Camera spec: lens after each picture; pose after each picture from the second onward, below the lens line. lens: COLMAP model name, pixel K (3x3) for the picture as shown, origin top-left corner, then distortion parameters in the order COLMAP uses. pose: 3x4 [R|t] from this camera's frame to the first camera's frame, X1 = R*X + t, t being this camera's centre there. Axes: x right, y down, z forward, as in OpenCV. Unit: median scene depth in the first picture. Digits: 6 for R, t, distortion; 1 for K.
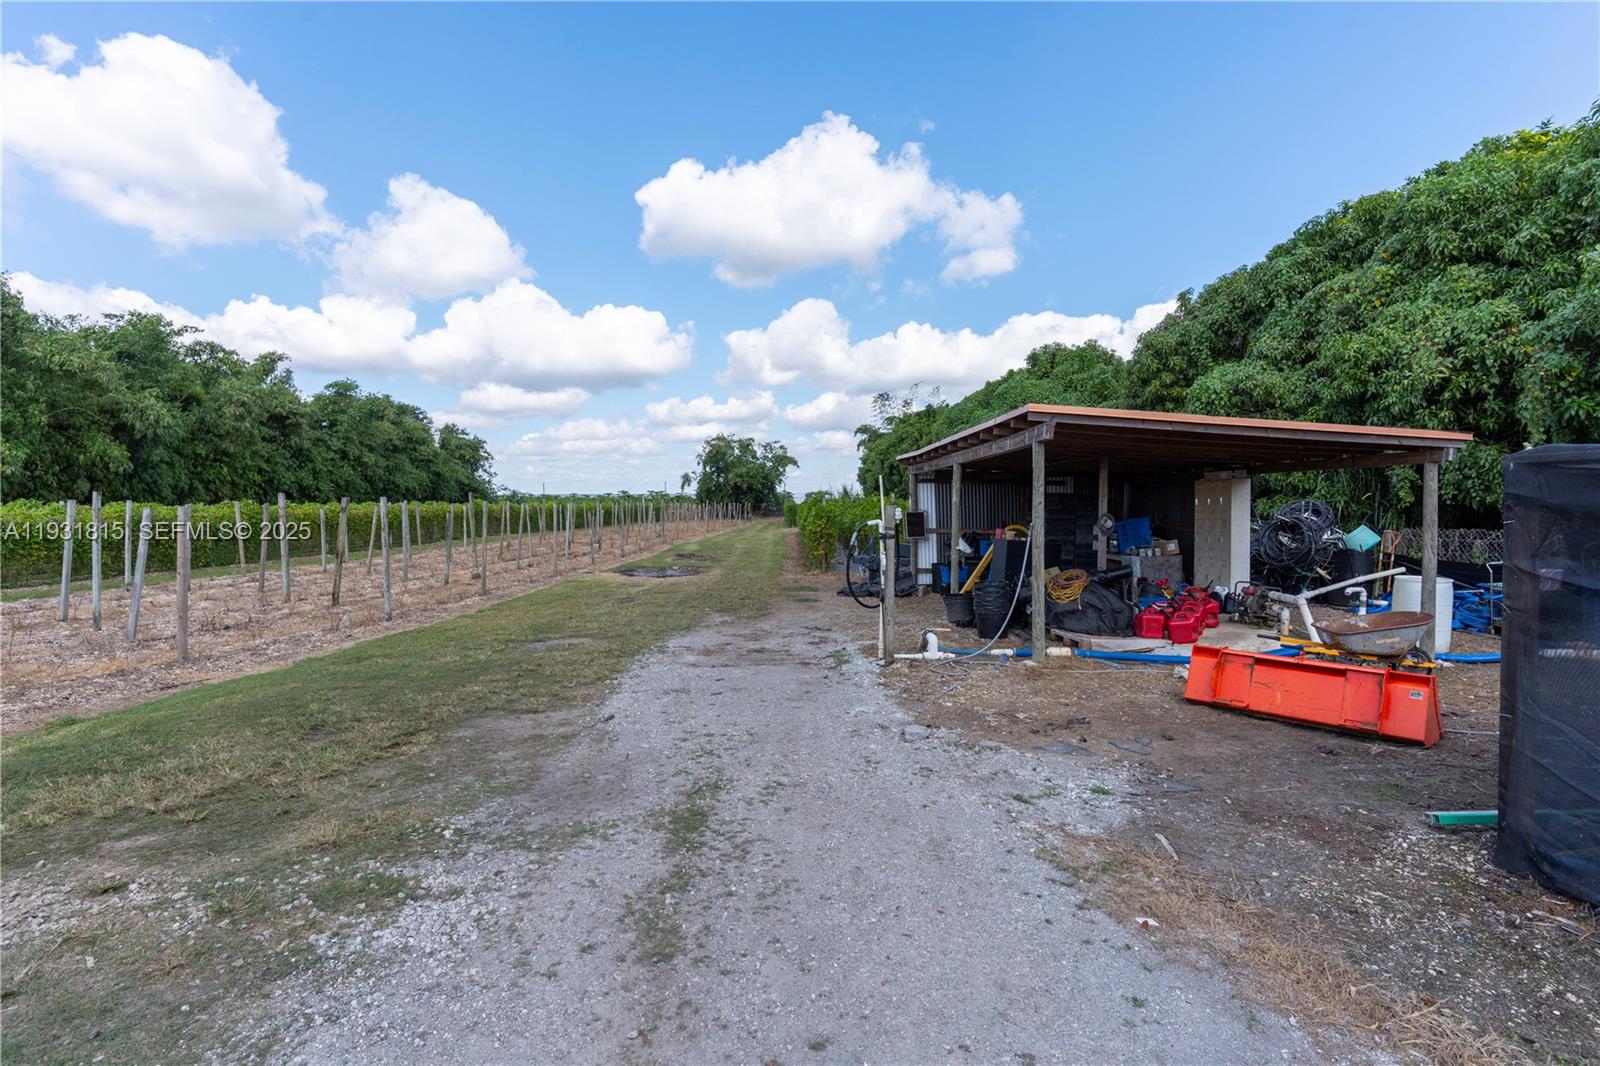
lens RADIAL K [[823.0, 0, 802.0], [0, 823.0, 519.4], [0, 0, 1]] dist [-0.001870, 0.000025]
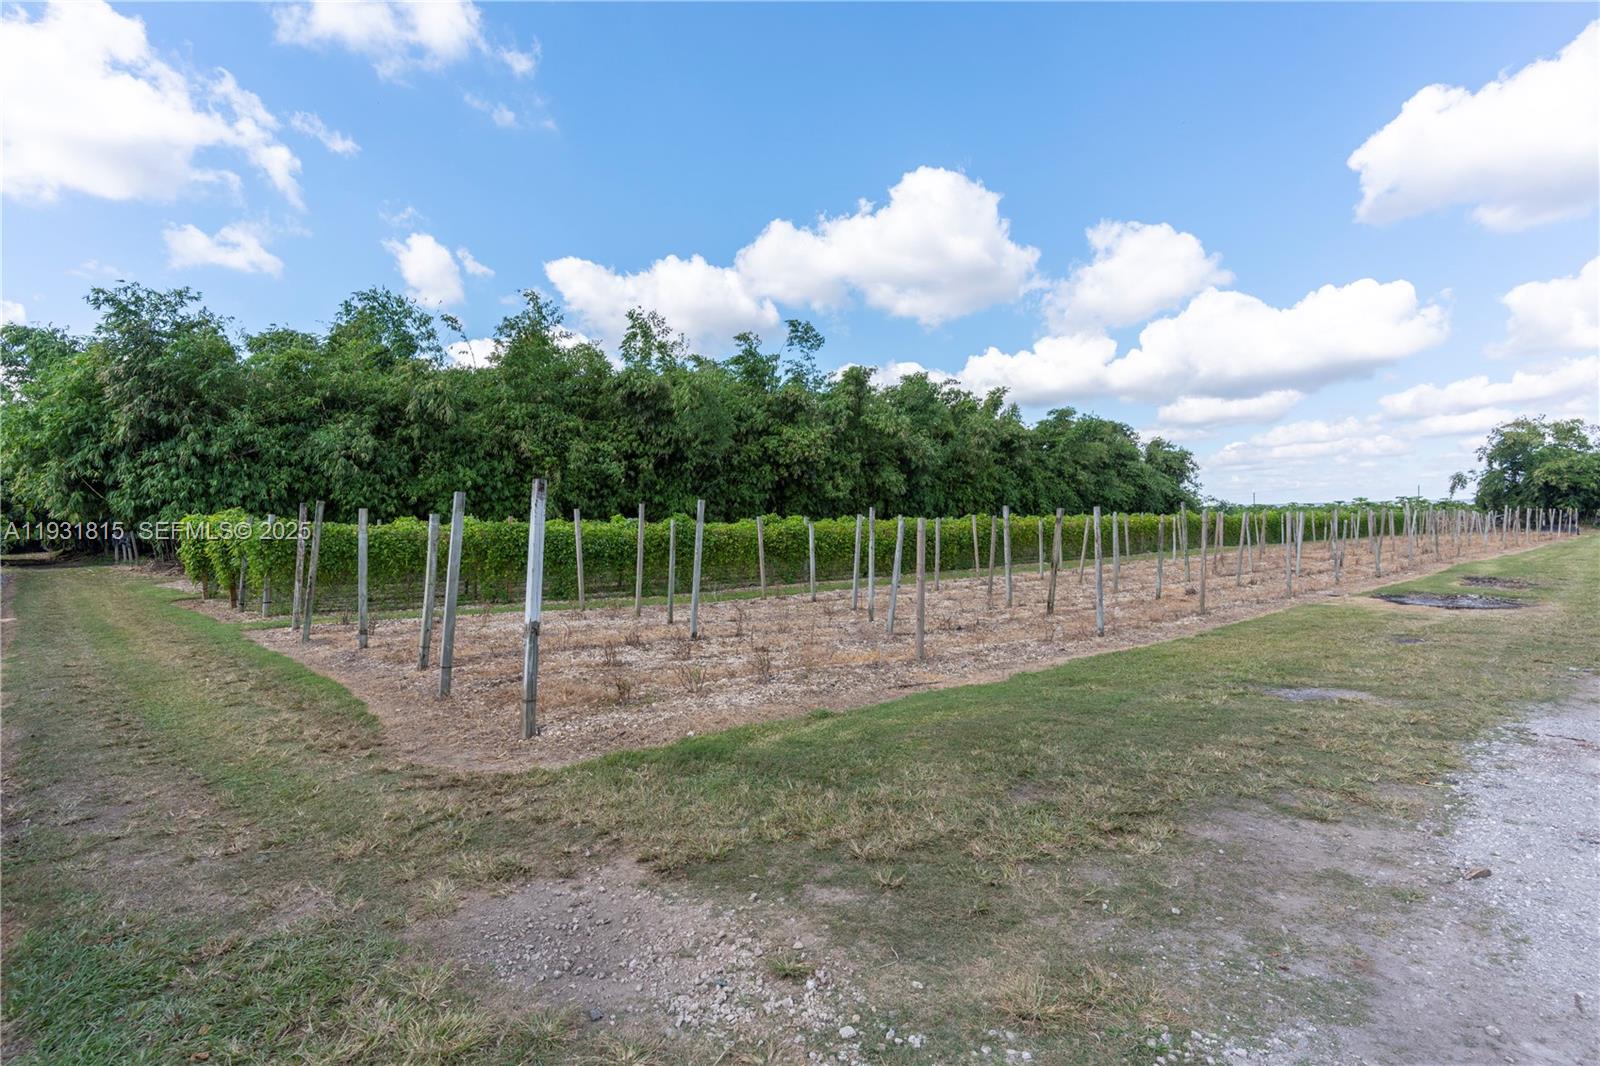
lens RADIAL K [[766.5, 0, 800.0], [0, 766.5, 533.0], [0, 0, 1]] dist [-0.000456, 0.000876]
pose [[0.671848, 0.003498, -0.740681, -0.056307], [-0.001497, 0.999993, 0.003365, 0.000787], [0.740688, -0.001152, 0.671849, 0.103193]]
